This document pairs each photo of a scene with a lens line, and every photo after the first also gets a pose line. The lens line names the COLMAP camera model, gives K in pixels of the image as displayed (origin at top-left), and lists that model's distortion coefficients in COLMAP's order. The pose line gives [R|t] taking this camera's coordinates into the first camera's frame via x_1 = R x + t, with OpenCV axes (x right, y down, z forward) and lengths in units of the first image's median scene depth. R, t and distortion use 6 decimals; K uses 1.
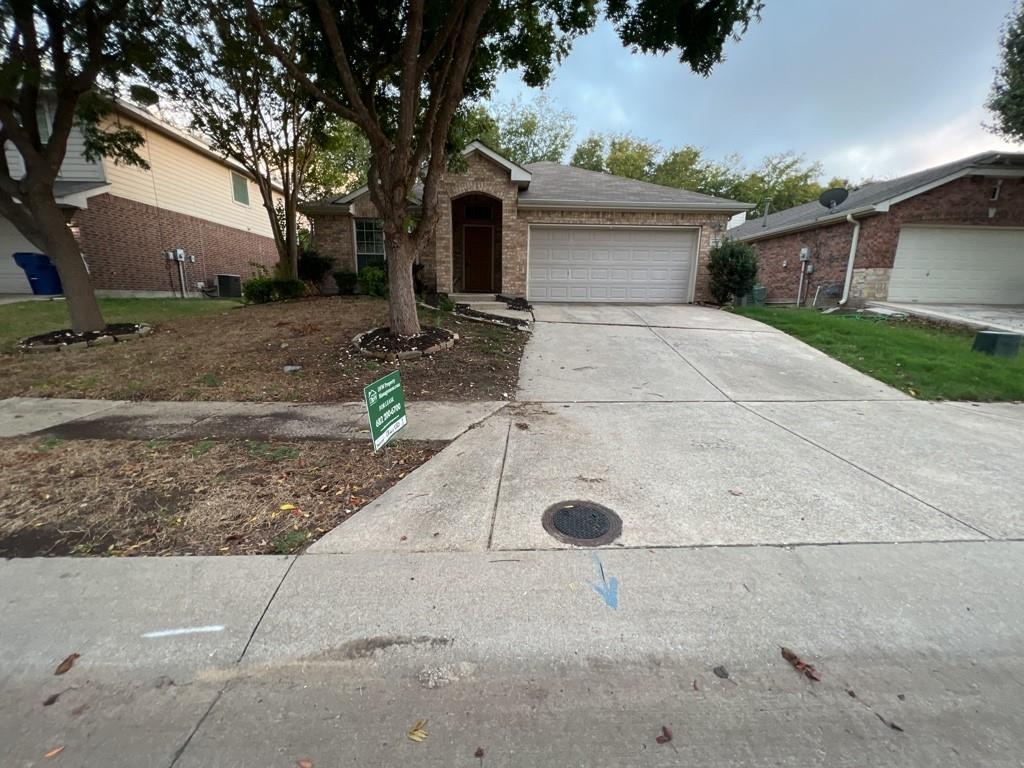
lens RADIAL K [[408.7, 0, 509.7], [0, 408.7, 383.6], [0, 0, 1]] dist [-0.000095, 0.000239]
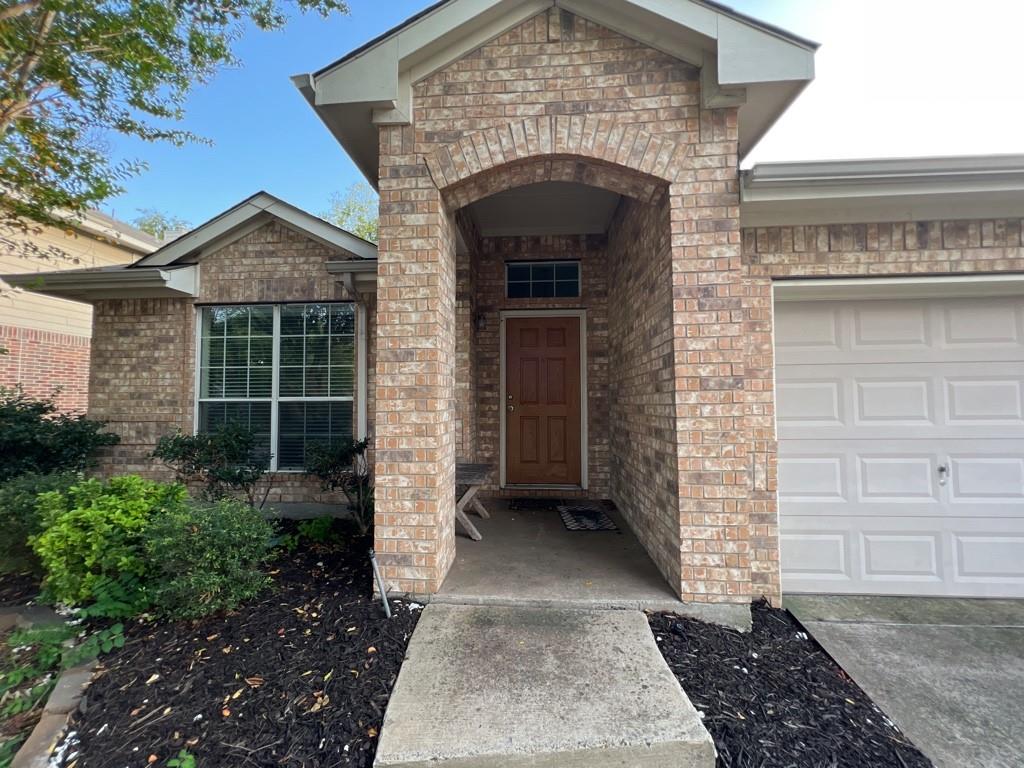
lens RADIAL K [[409.6, 0, 509.4], [0, 409.6, 384.2], [0, 0, 1]] dist [-0.002078, 0.000262]
pose [[0.994384, -0.024899, -0.102862, -0.082587], [-0.000893, 0.969922, -0.243414, -0.281193], [0.105829, 0.242139, 0.964453, 0.784031]]
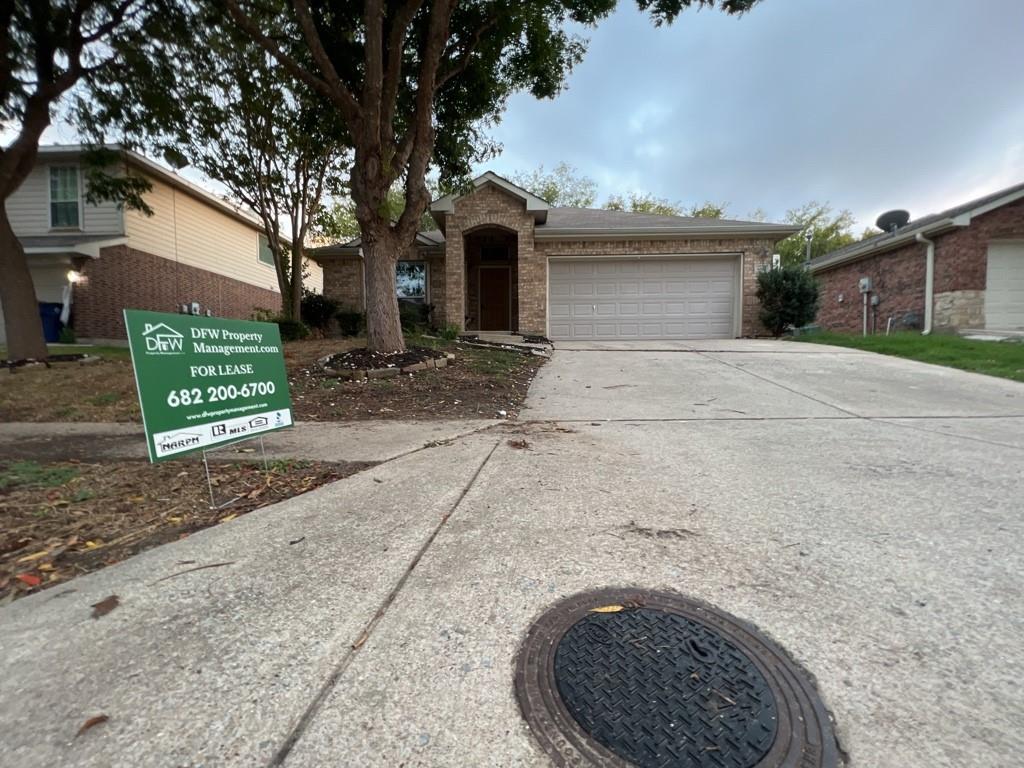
lens RADIAL K [[408.7, 0, 509.7], [0, 408.7, 383.6], [0, 0, 1]] dist [-0.000095, 0.000239]
pose [[0.997543, -0.016551, -0.068073, 0.020645], [0.005135, 0.986352, -0.164572, 0.039791], [0.069868, 0.163818, 0.984013, 0.144485]]
